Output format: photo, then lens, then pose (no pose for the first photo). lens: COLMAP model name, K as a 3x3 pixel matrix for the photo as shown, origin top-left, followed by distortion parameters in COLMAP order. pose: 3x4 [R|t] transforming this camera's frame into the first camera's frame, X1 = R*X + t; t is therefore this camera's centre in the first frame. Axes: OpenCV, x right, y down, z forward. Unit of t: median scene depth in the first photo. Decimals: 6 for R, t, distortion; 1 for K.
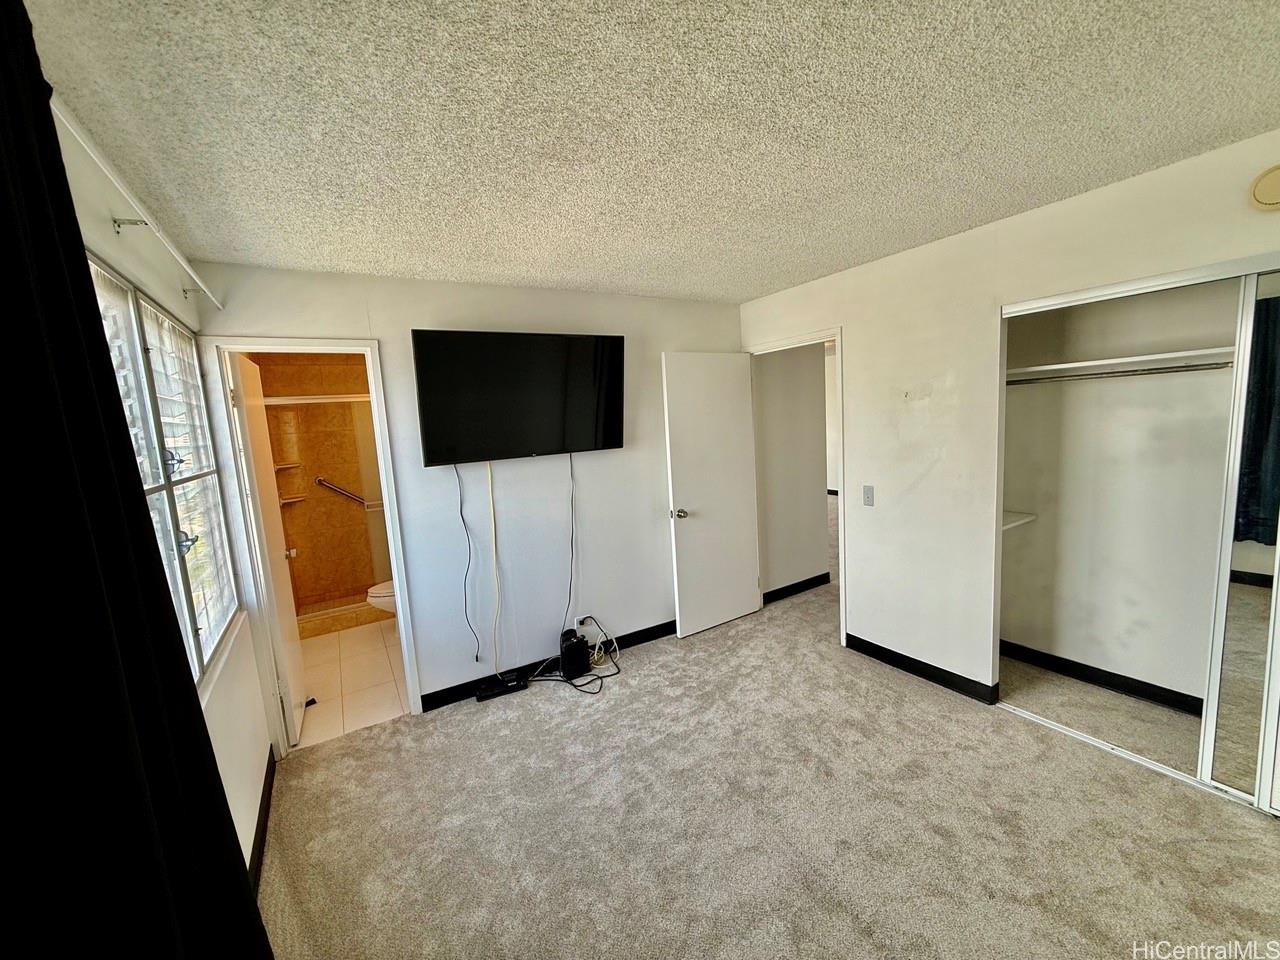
lens RADIAL K [[507.7, 0, 641.2], [0, 507.7, 481.7], [0, 0, 1]] dist [-0.002581, 0.000114]
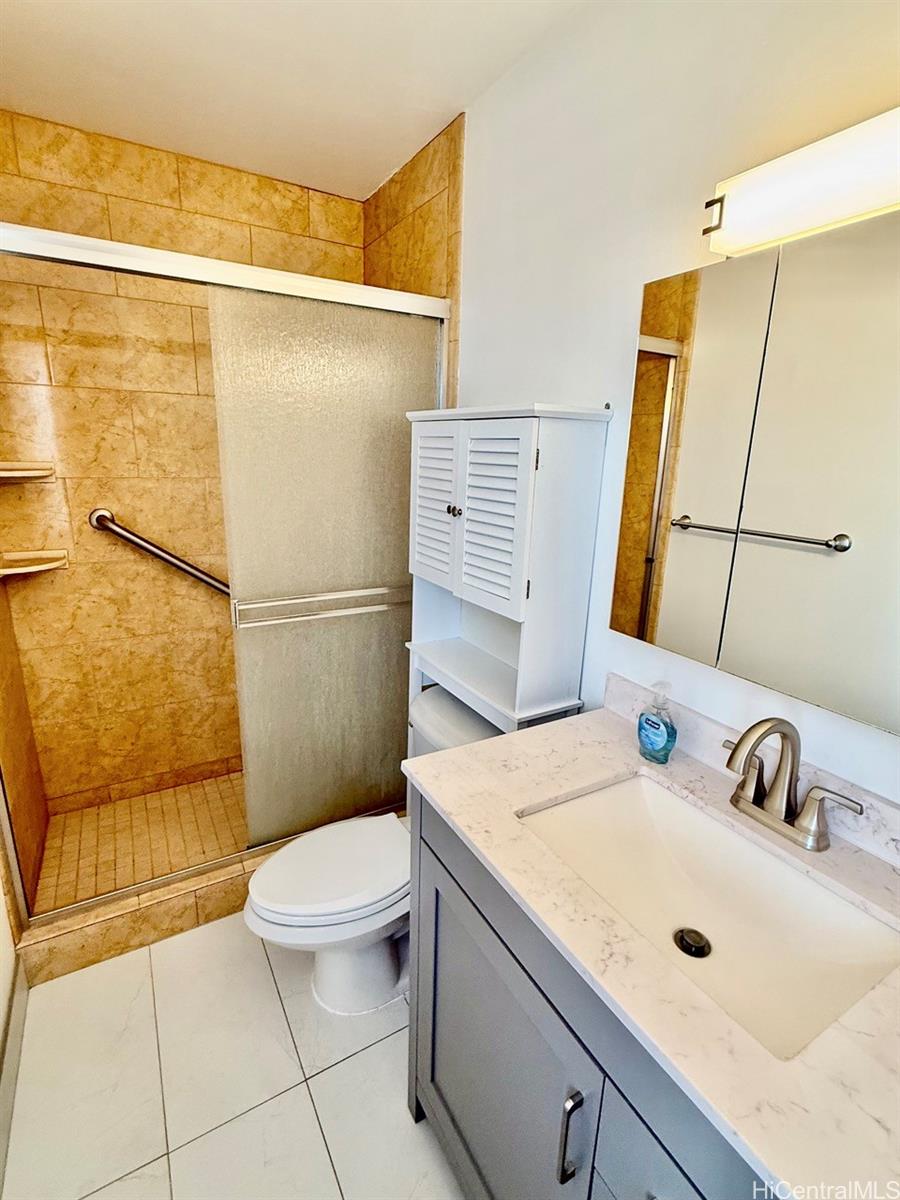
lens RADIAL K [[567.6, 0, 448.4], [0, 567.6, 600.5], [0, 0, 1]] dist [-0.001787, -0.000136]
pose [[0.995471, 0.095040, 0.002126, -0.357440], [-0.094473, 0.986550, 0.133395, -0.023812], [0.010581, -0.132992, 0.991061, 0.553706]]
